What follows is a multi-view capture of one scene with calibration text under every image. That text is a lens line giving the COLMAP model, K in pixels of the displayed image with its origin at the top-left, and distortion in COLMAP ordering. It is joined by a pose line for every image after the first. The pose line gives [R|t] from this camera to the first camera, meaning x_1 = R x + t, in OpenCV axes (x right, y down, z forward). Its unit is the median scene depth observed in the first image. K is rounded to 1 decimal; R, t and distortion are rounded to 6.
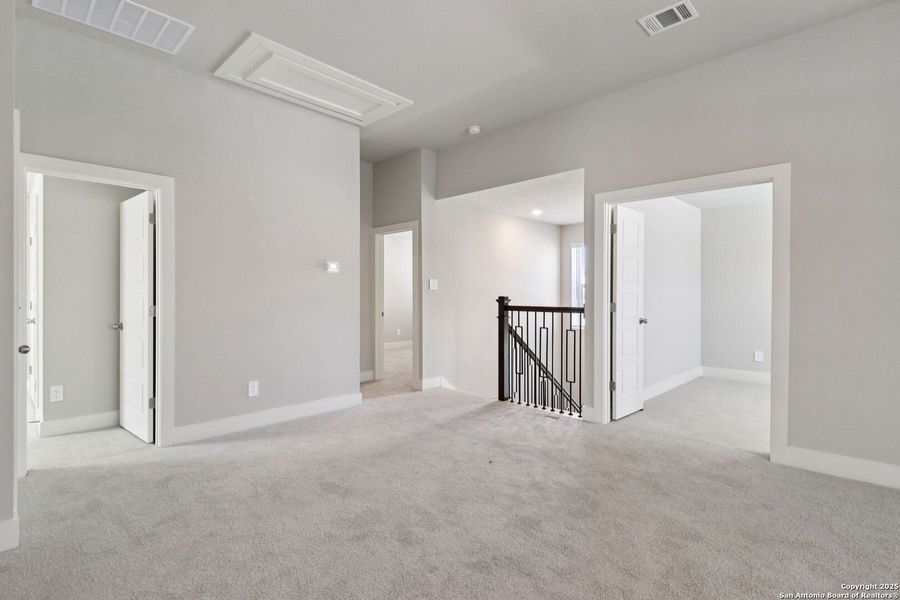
lens RADIAL K [[416.0, 0, 453.4], [0, 416.0, 297.0], [0, 0, 1]] dist [0.026753, -0.018675]
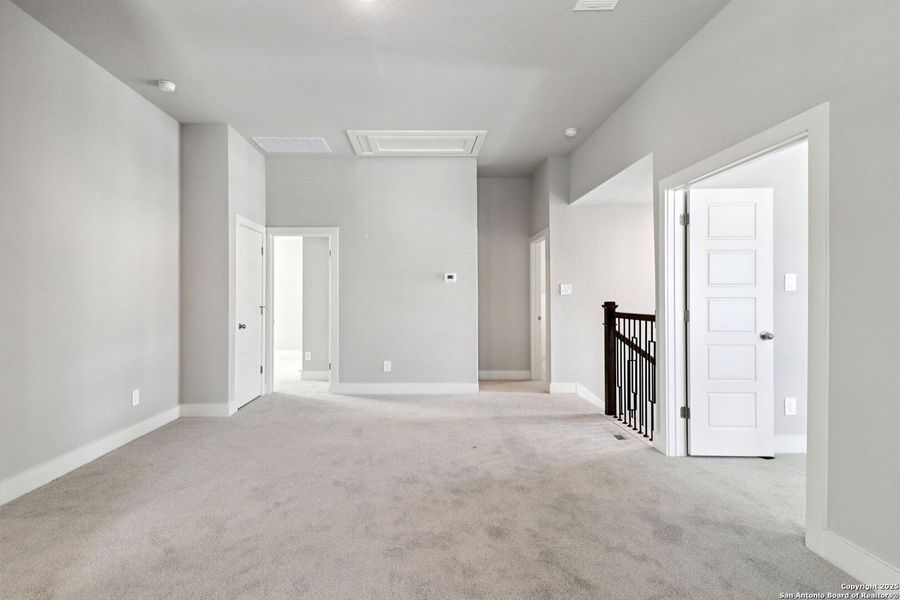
lens RADIAL K [[436.5, 0, 450.0], [0, 436.5, 300.0], [0, 0, 1]] dist [0.004094, 0.000206]
pose [[0.725299, 0.000902, -0.688433, 0.565311], [-0.003024, 0.999994, -0.001876, -0.002786], [0.688427, 0.003443, 0.725297, 0.059530]]
